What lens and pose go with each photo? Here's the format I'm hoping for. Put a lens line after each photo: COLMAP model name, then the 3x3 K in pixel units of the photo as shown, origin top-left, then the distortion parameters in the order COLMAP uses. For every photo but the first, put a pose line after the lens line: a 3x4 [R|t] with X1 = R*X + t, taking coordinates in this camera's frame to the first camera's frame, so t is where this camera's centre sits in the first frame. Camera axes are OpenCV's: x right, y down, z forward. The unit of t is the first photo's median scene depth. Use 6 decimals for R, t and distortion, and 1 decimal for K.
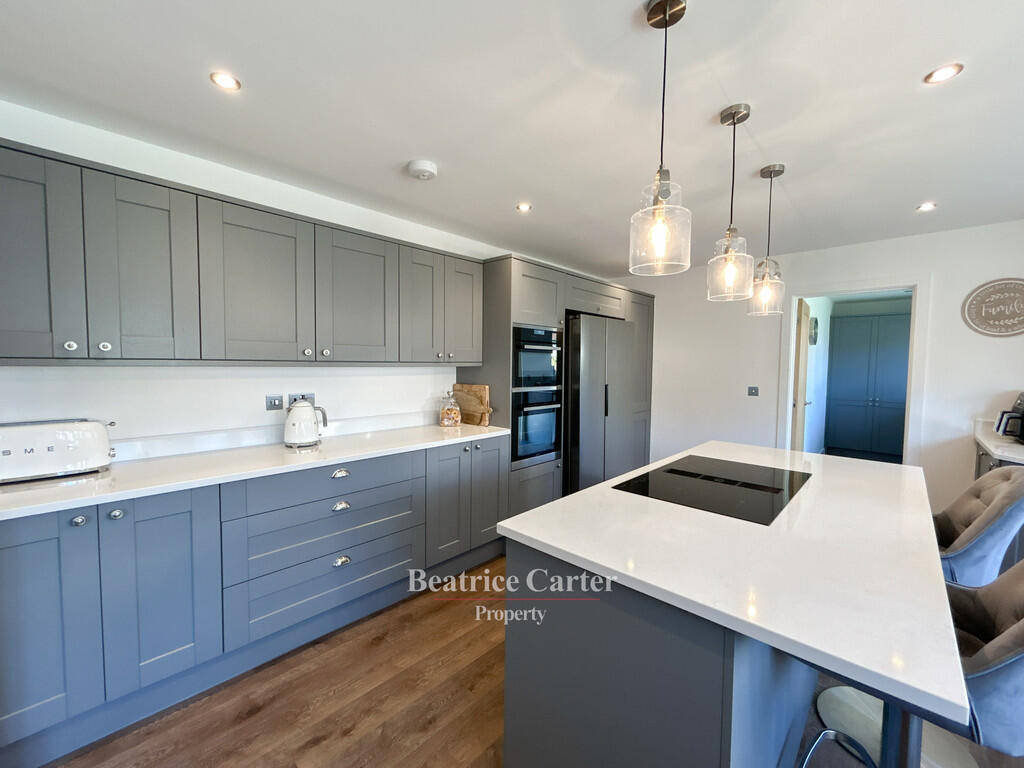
lens RADIAL K [[415.4, 0, 508.4], [0, 415.4, 383.8], [0, 0, 1]] dist [0.001633, 0.000789]
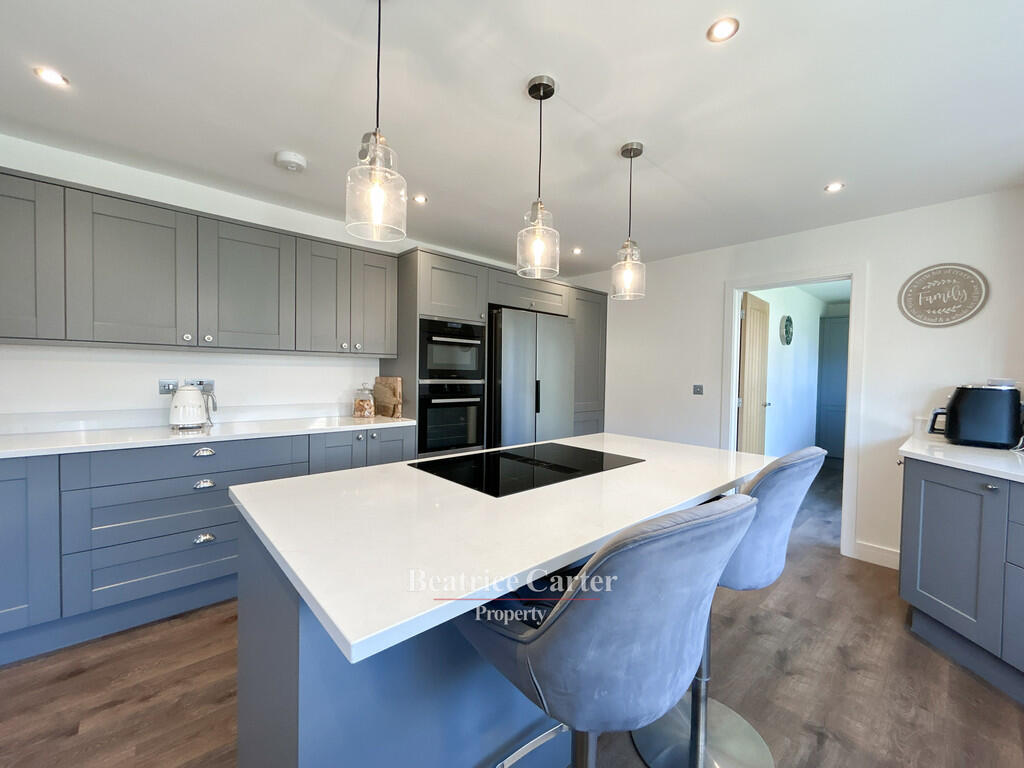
lens RADIAL K [[414.2, 0, 512.0], [0, 414.2, 384.0], [0, 0, 1]] dist [0.000298, -0.000059]
pose [[0.996866, 0.008433, -0.078661, 0.320226], [-0.010558, 0.999590, -0.026628, 0.046840], [0.078405, 0.027375, 0.996546, 0.021326]]
